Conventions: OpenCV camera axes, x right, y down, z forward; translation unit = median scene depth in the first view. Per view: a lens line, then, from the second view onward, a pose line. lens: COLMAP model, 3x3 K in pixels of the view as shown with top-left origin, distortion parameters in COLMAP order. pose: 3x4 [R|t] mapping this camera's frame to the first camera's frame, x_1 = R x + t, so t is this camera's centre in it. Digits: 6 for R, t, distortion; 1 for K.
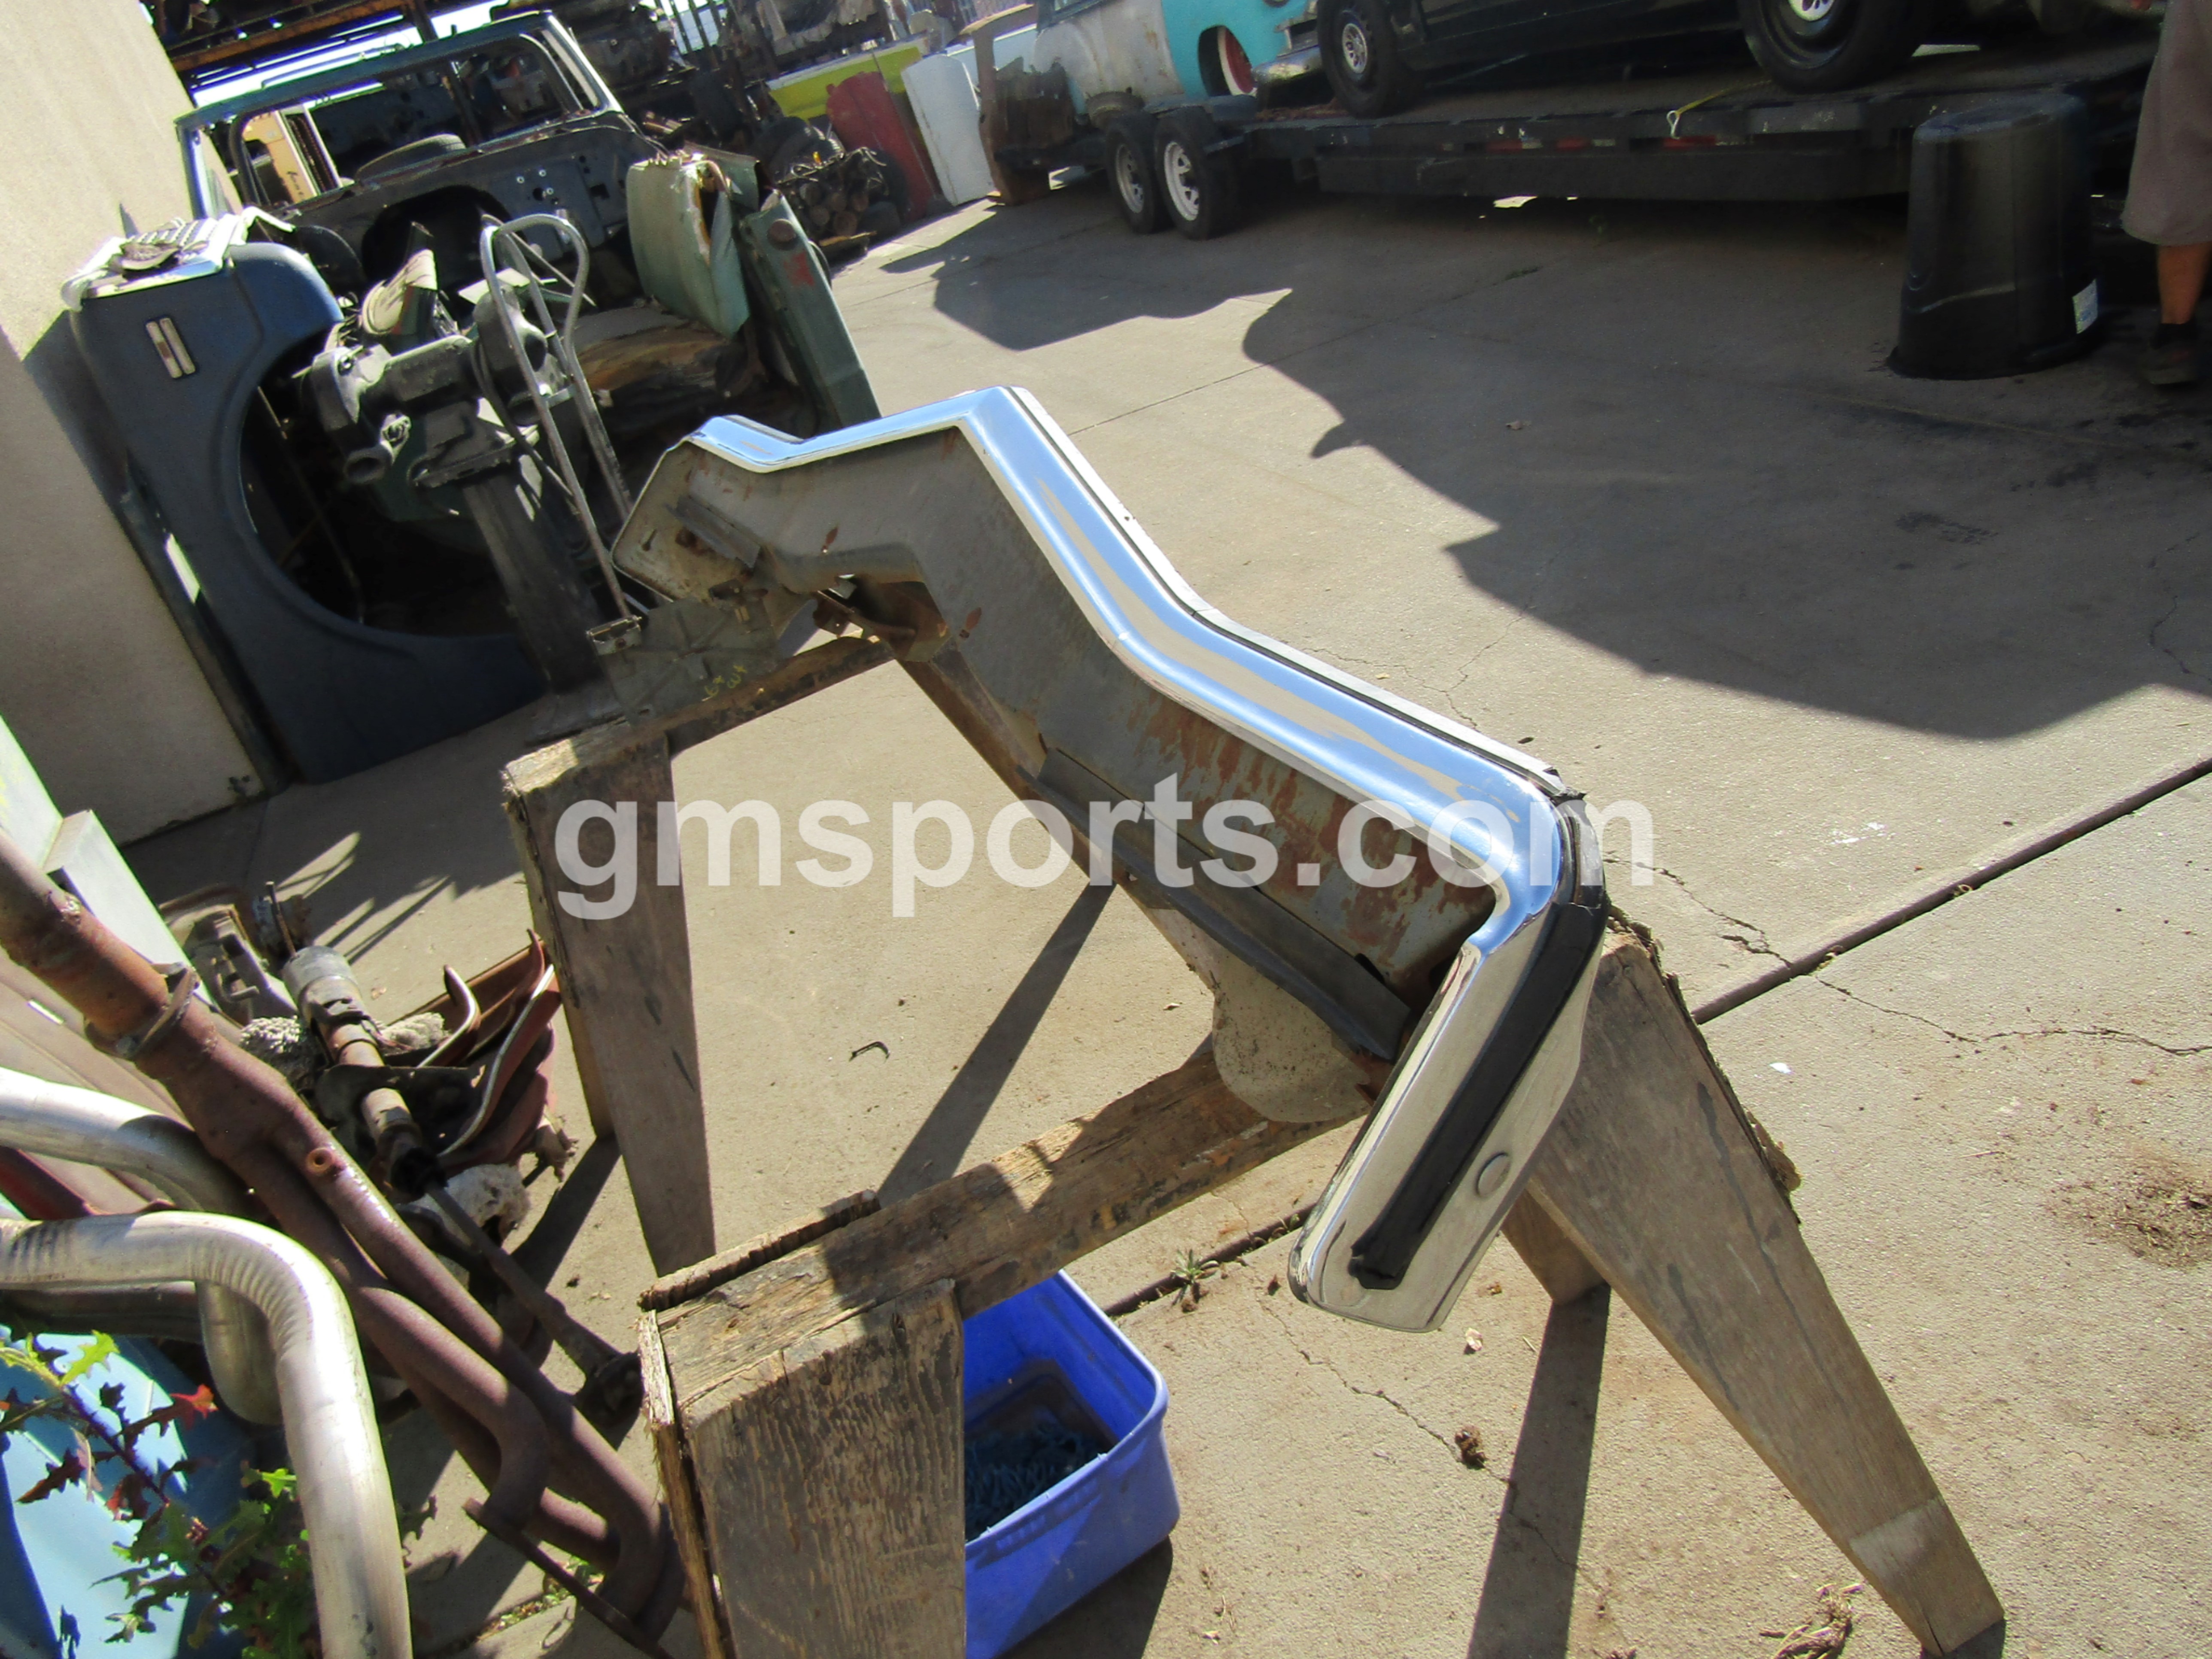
lens RADIAL K [[1569.4, 0, 1104.7], [0, 1569.4, 830.8], [0, 0, 1]] dist [-0.004843, -0.005212]
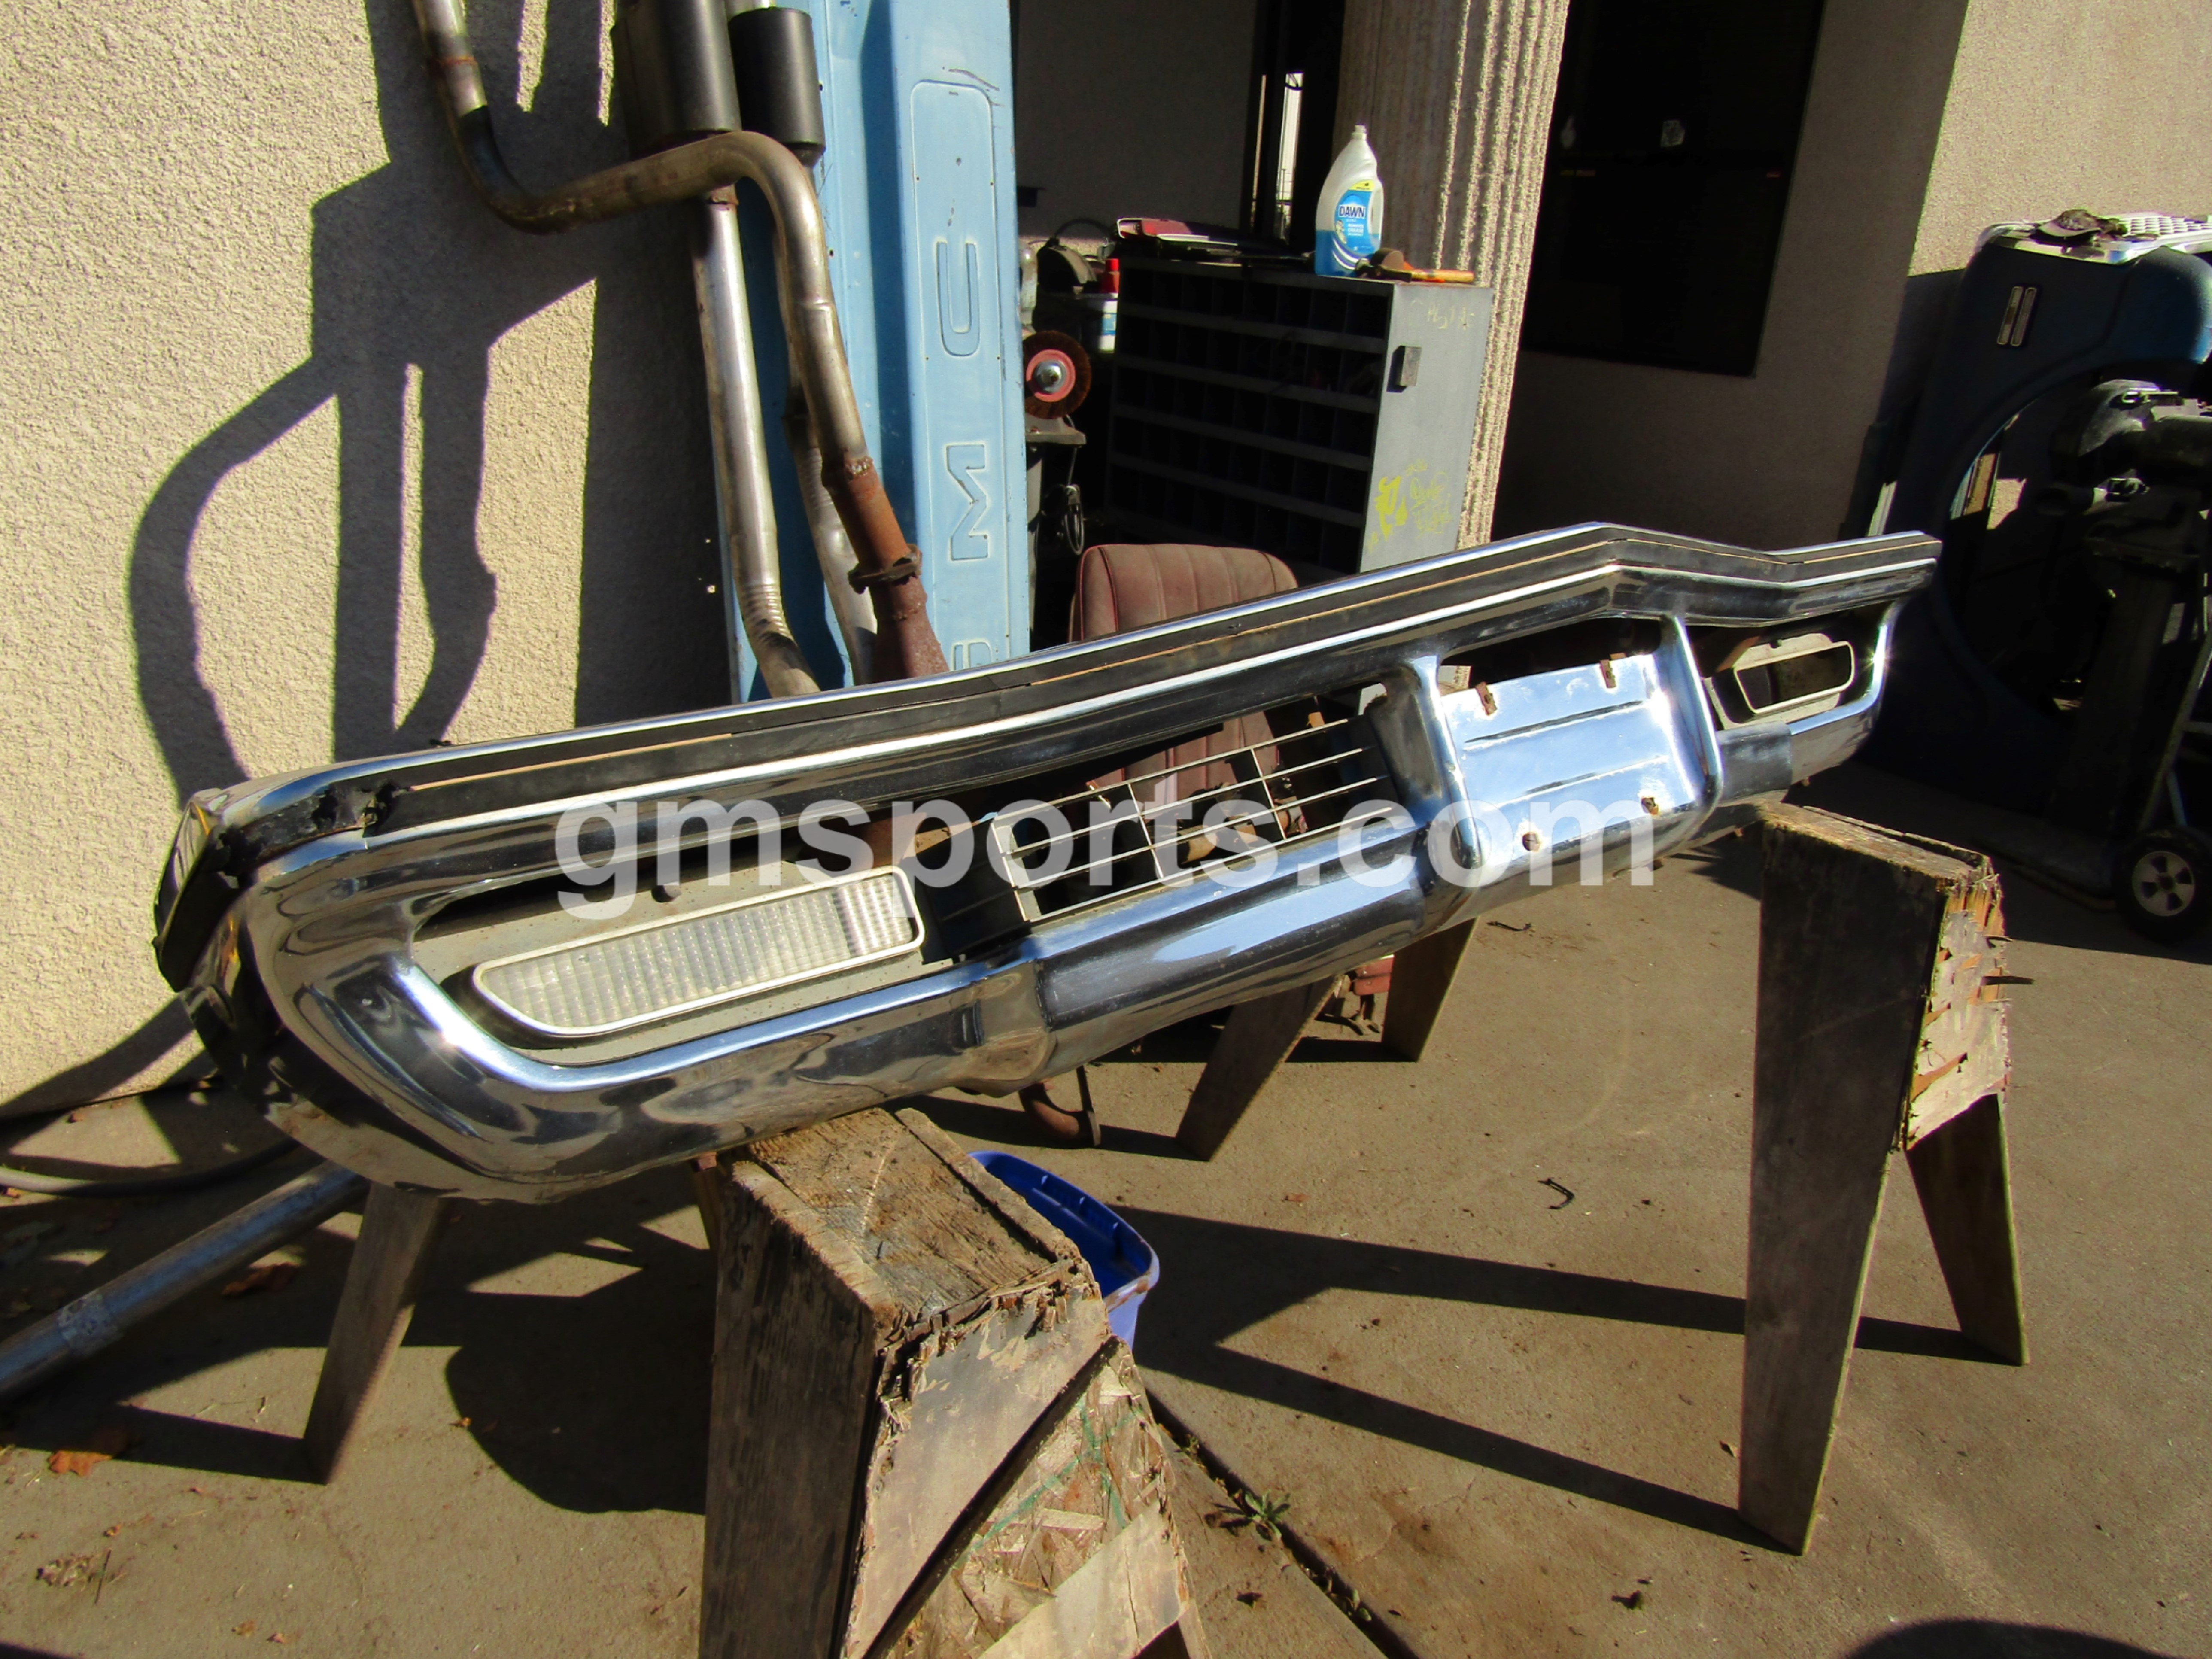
lens RADIAL K [[1569.4, 0, 1101.0], [0, 1569.4, 825.6], [0, 0, 1]] dist [-0.004843, -0.005212]
pose [[0.207266, 0.590884, -0.779677, 0.487051], [-0.575161, 0.718293, 0.391466, -0.276635], [0.791348, 0.367302, 0.488731, 0.377121]]
